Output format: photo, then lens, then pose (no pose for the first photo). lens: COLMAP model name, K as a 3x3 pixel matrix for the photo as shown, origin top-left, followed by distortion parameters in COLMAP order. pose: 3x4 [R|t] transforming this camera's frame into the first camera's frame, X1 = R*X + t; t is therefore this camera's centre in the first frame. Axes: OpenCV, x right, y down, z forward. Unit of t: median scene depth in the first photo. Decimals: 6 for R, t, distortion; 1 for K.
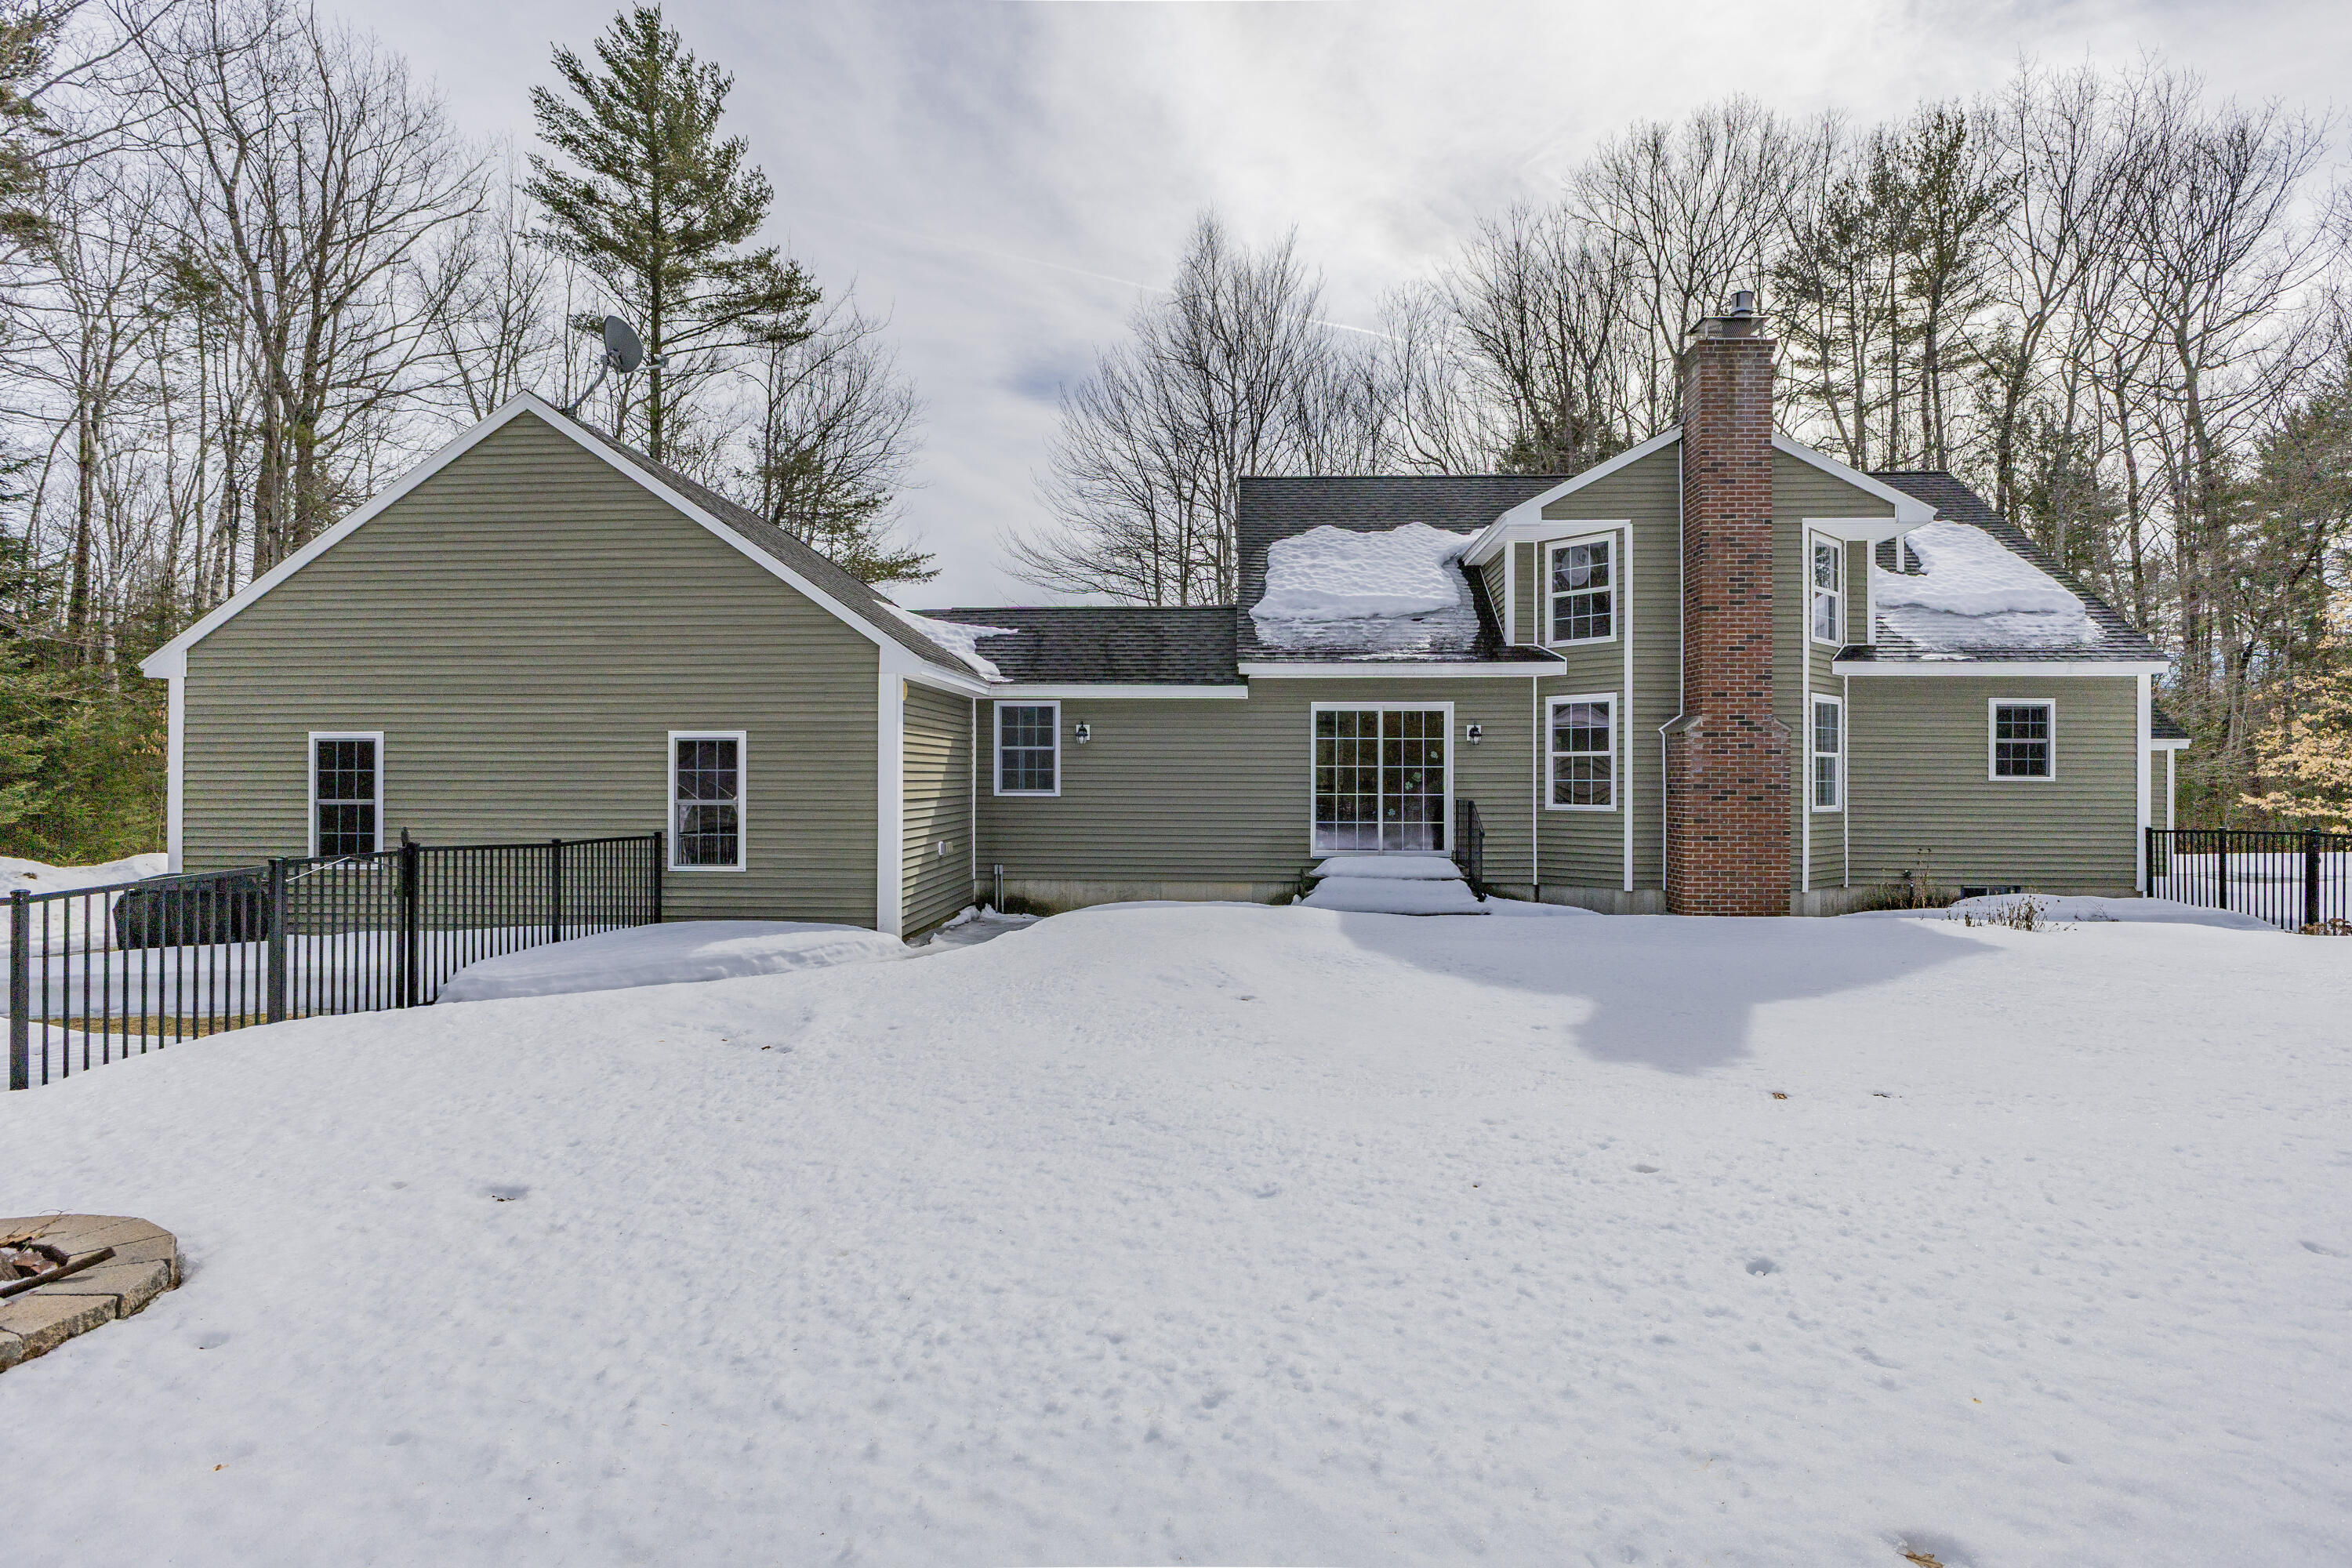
lens RADIAL K [[1249.5, 0, 1176.0], [0, 1249.5, 784.0], [0, 0, 1]] dist [-0.001302, -0.000092]
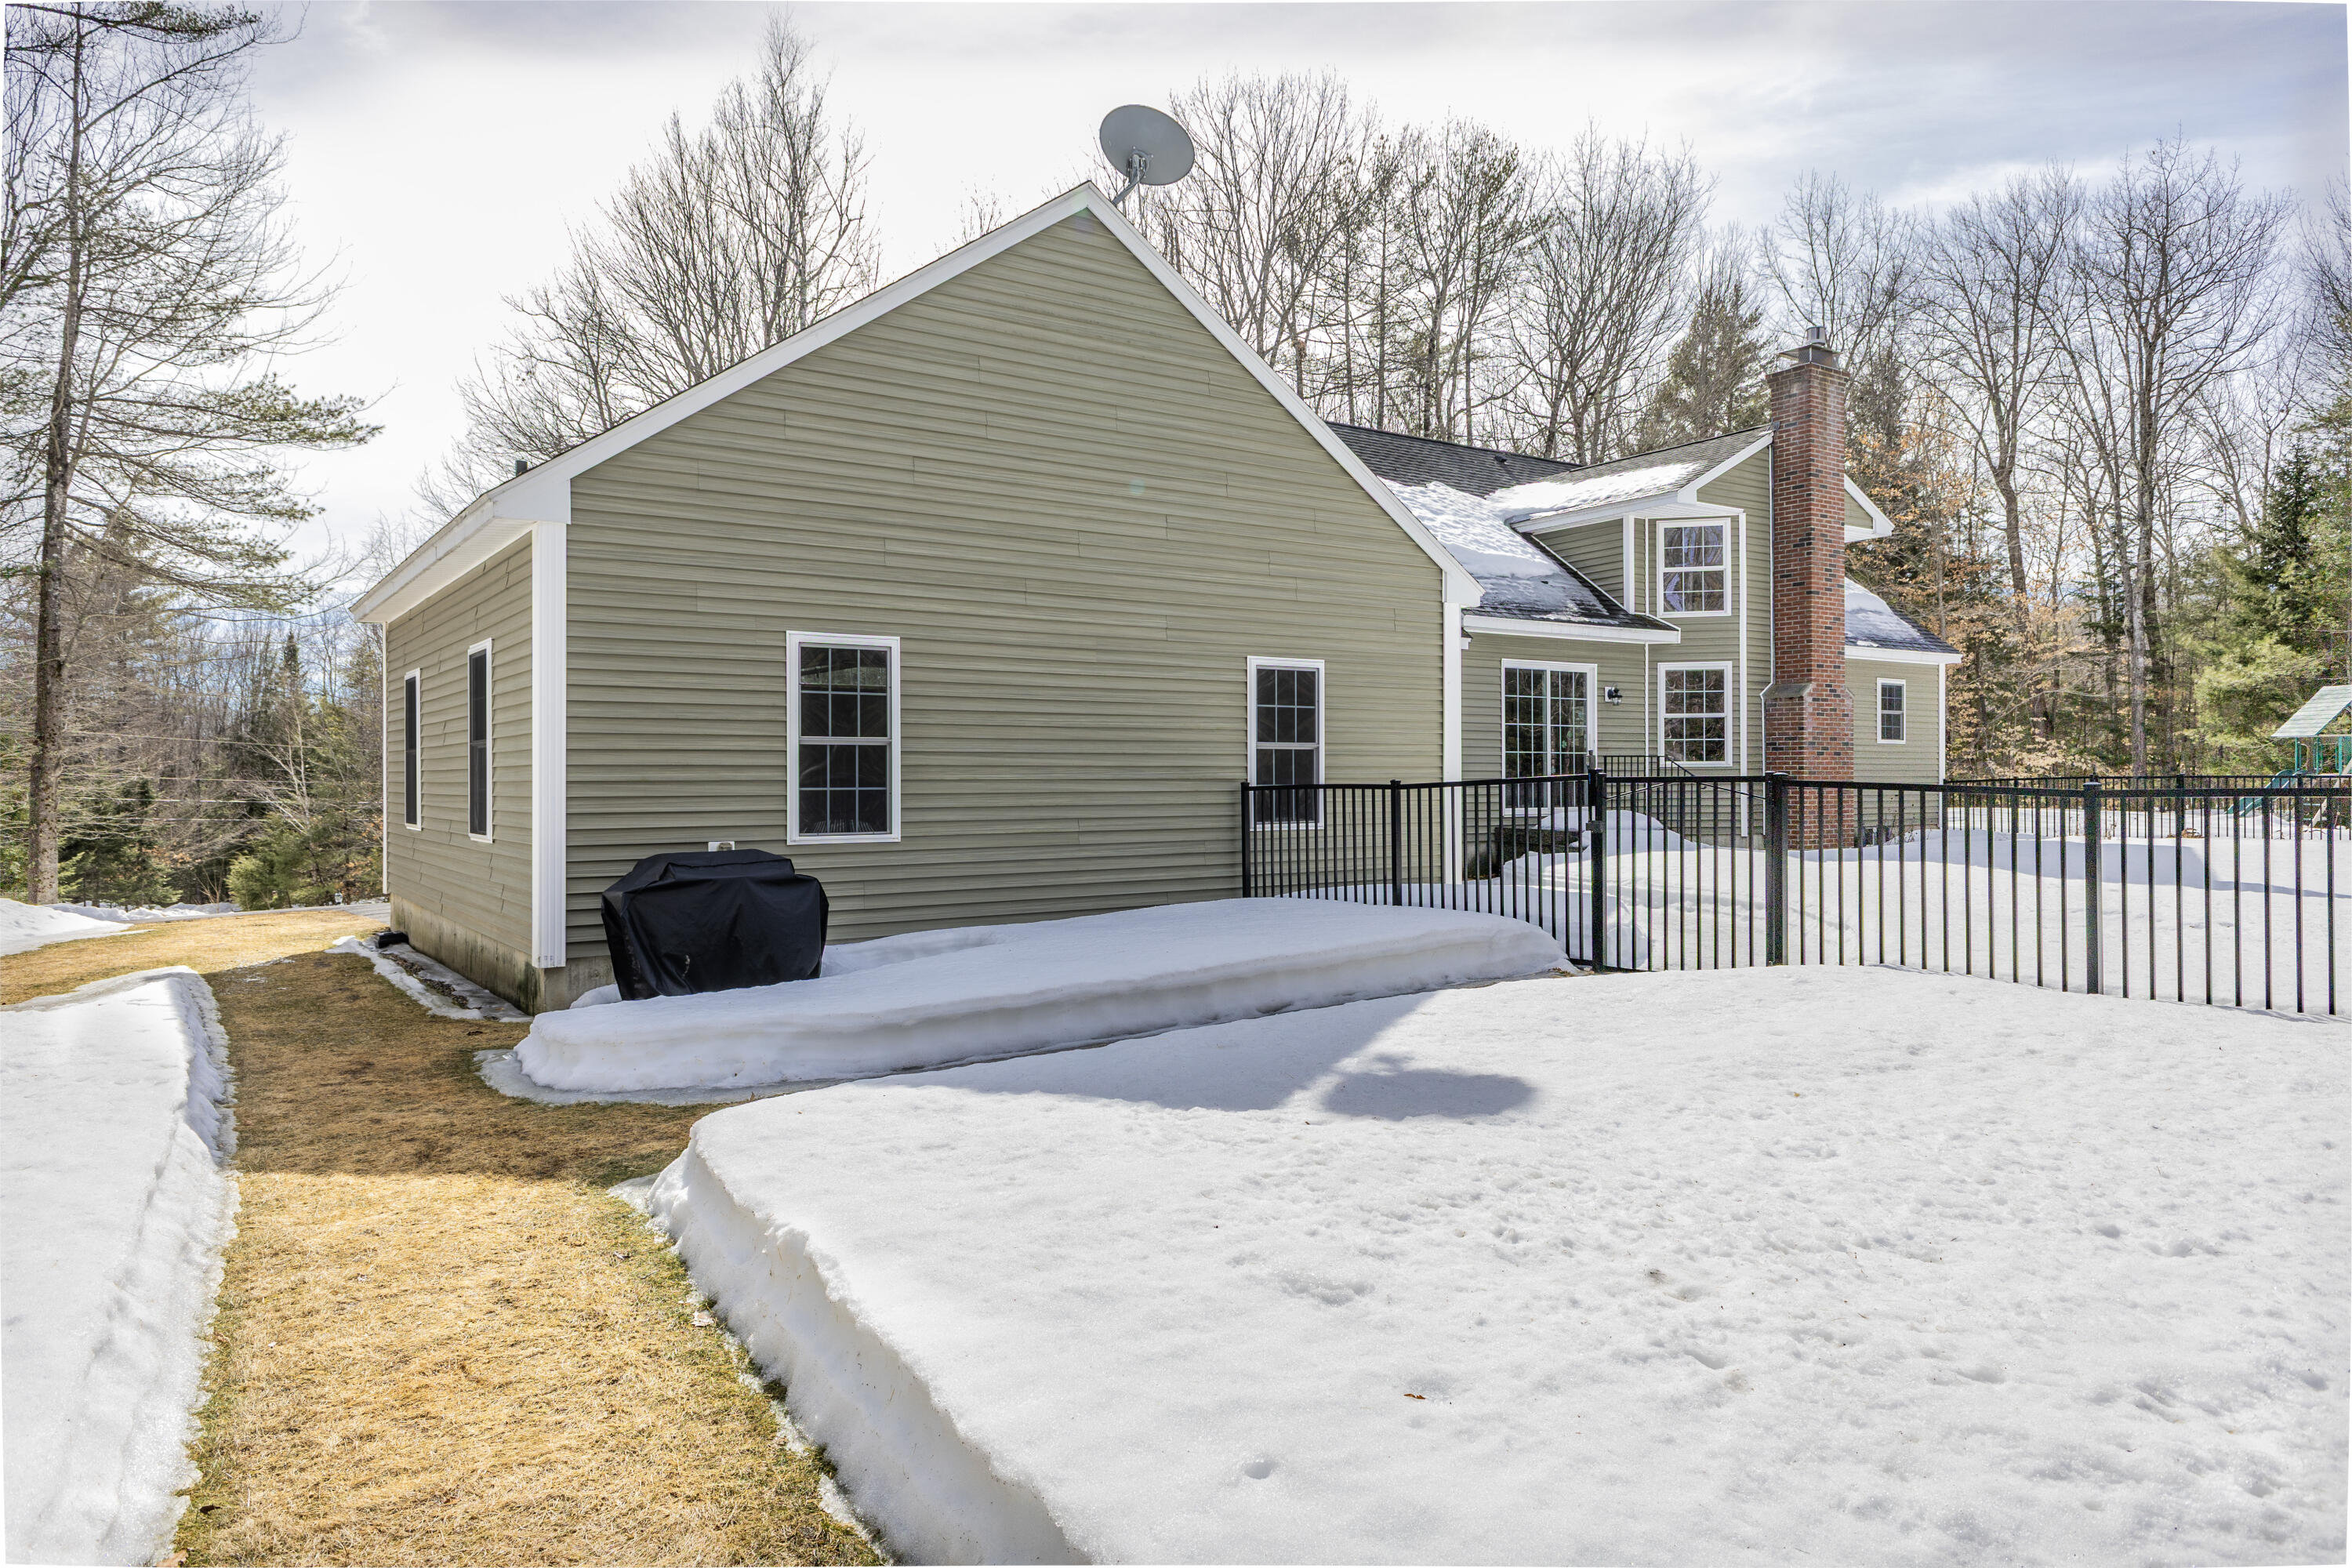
lens RADIAL K [[1537.4, 0, 1176.0], [0, 1537.4, 784.0], [0, 0, 1]] dist [0.001853, 0.000153]
pose [[0.783066, -0.006718, 0.621902, -0.881883], [0.010728, 0.999939, -0.002706, 0.035284], [-0.621846, 0.008791, 0.783090, 0.220244]]
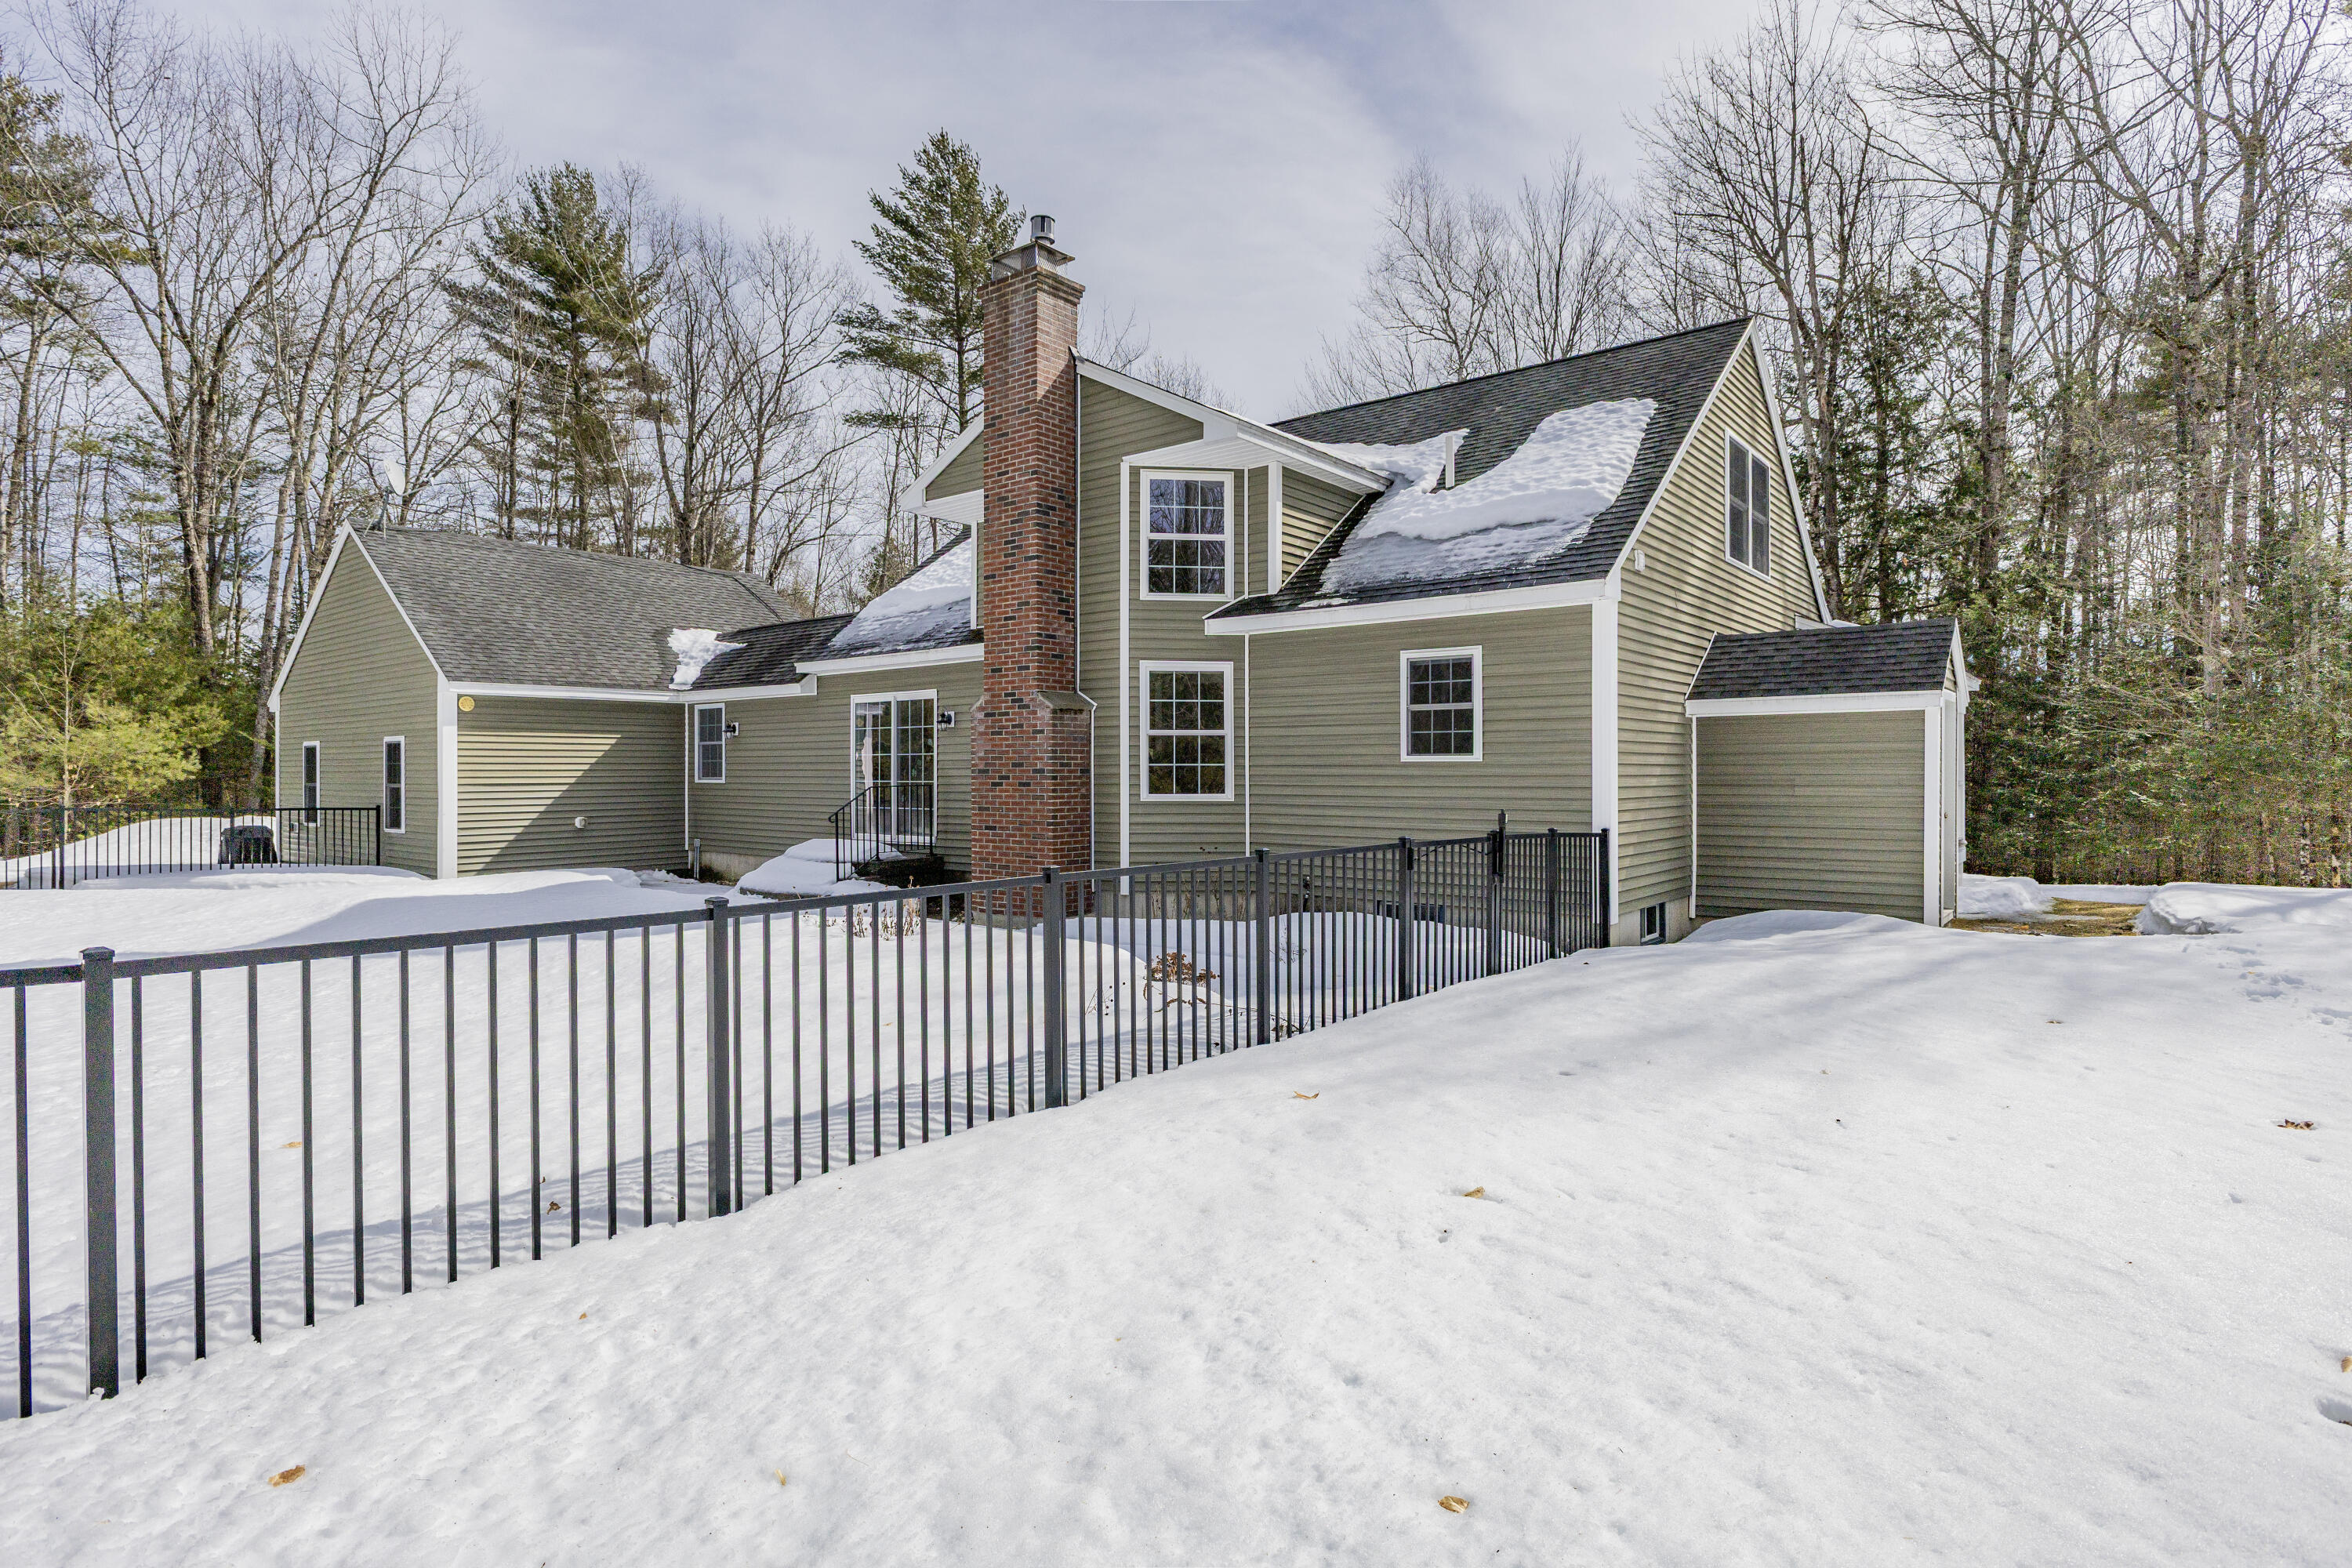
lens RADIAL K [[1249.5, 0, 1176.0], [0, 1249.5, 784.0], [0, 0, 1]] dist [-0.001302, -0.000092]
pose [[0.828972, -0.003457, -0.559279, 0.959587], [0.007471, 0.999960, 0.004893, 0.006256], [0.559240, -0.008235, 0.828965, 0.303512]]
